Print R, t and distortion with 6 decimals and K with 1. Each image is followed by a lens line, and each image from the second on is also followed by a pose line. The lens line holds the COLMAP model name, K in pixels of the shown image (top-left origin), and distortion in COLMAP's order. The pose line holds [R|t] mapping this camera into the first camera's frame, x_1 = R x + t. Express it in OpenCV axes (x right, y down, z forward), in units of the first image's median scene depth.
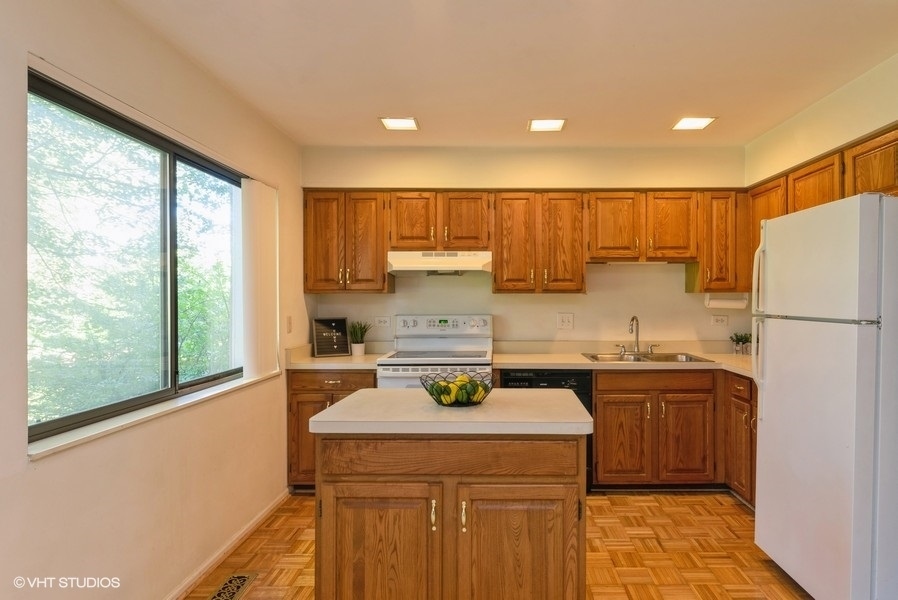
lens RADIAL K [[452.2, 0, 449.0], [0, 452.2, 300.0], [0, 0, 1]] dist [0.000294, -0.000064]
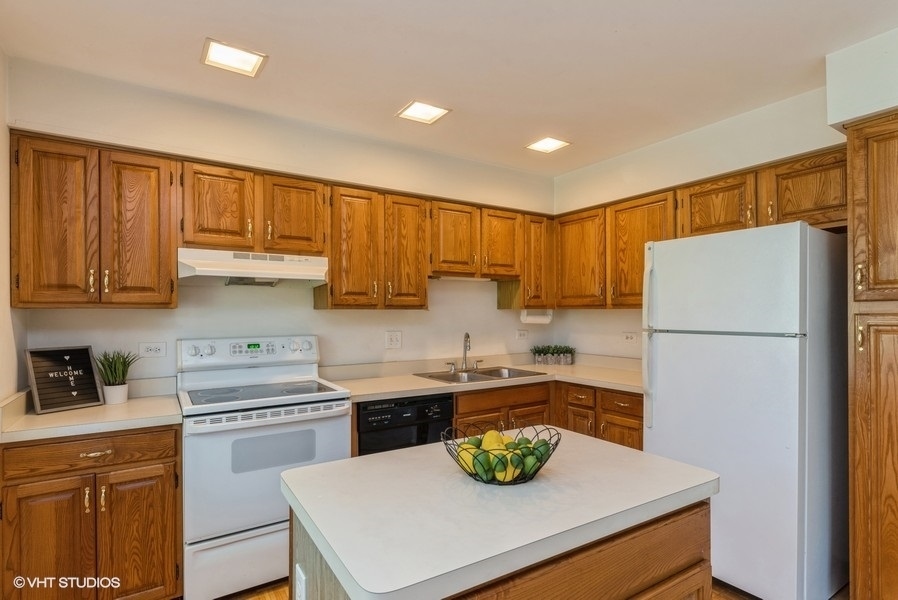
lens RADIAL K [[451.7, 0, 449.6], [0, 451.7, 314.5], [0, 0, 1]] dist [-0.001697, -0.001692]
pose [[0.838802, -0.002673, 0.544431, -0.163712], [0.005481, 0.999979, -0.003534, -0.000964], [-0.544410, 0.005948, 0.838798, 0.201804]]
